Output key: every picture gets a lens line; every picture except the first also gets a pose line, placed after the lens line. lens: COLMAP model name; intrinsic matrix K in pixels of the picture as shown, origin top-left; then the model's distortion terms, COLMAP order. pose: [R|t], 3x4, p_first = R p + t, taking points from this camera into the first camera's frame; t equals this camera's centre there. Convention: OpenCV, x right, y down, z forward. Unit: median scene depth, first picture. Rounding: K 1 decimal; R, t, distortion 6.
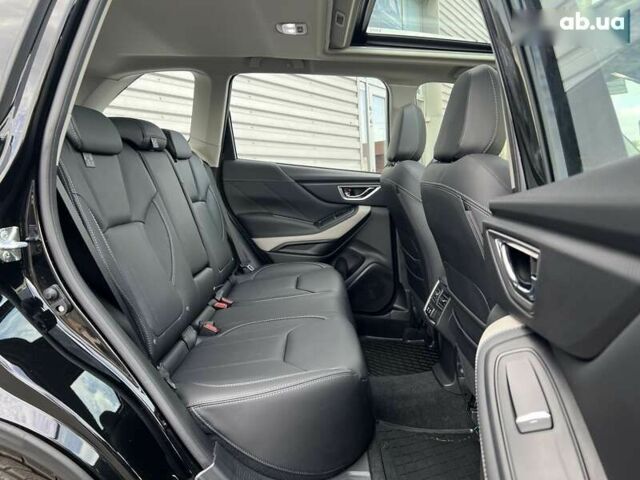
lens RADIAL K [[504.4, 0, 319.8], [0, 504.4, 230.0], [0, 0, 1]] dist [0.030571, -0.000354]
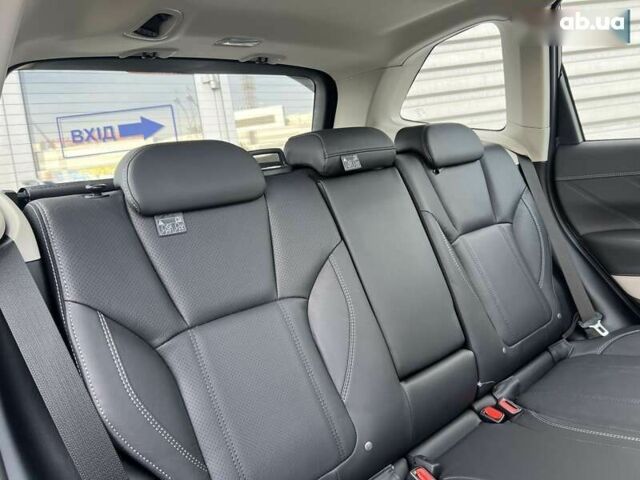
lens RADIAL K [[504.4, 0, 319.8], [0, 504.4, 230.0], [0, 0, 1]] dist [0.030571, -0.000354]
pose [[0.651741, -0.000267, -0.758441, 0.097740], [0.047268, 0.998070, 0.040267, -0.079379], [0.756967, -0.062094, 0.650496, 0.379758]]
